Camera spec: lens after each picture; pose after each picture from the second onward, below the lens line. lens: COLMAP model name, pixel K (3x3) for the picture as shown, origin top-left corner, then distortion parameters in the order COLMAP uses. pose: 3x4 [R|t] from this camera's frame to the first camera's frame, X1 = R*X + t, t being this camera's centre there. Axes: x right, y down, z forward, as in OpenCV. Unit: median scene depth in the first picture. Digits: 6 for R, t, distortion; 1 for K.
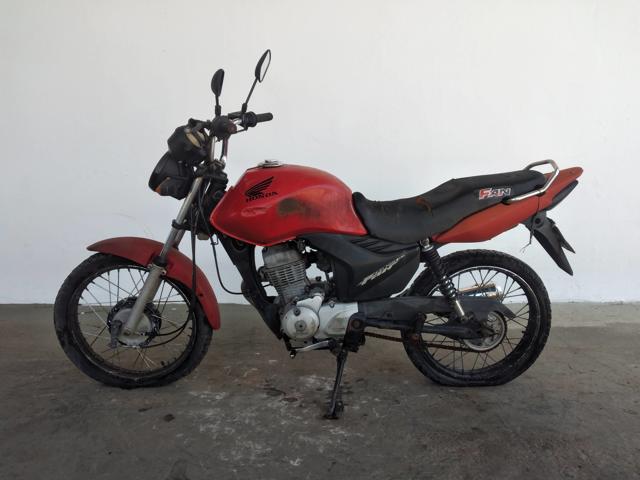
lens RADIAL K [[572.3, 0, 329.9], [0, 572.3, 218.0], [0, 0, 1]] dist [-0.022954, -0.014481]
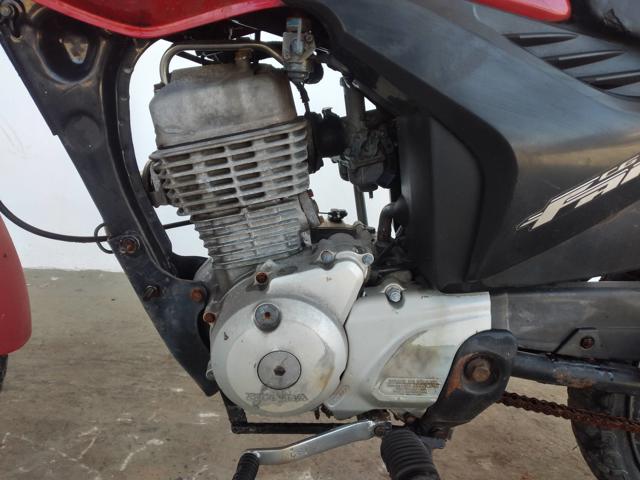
lens RADIAL K [[575.3, 0, 334.6], [0, 575.3, 240.5], [0, 0, 1]] dist [0.006184, -0.087472]
pose [[0.997317, 0.058123, 0.044493, -0.040099], [-0.061108, 0.995746, 0.068957, 0.107209], [-0.040296, -0.071491, 0.996627, 0.724713]]
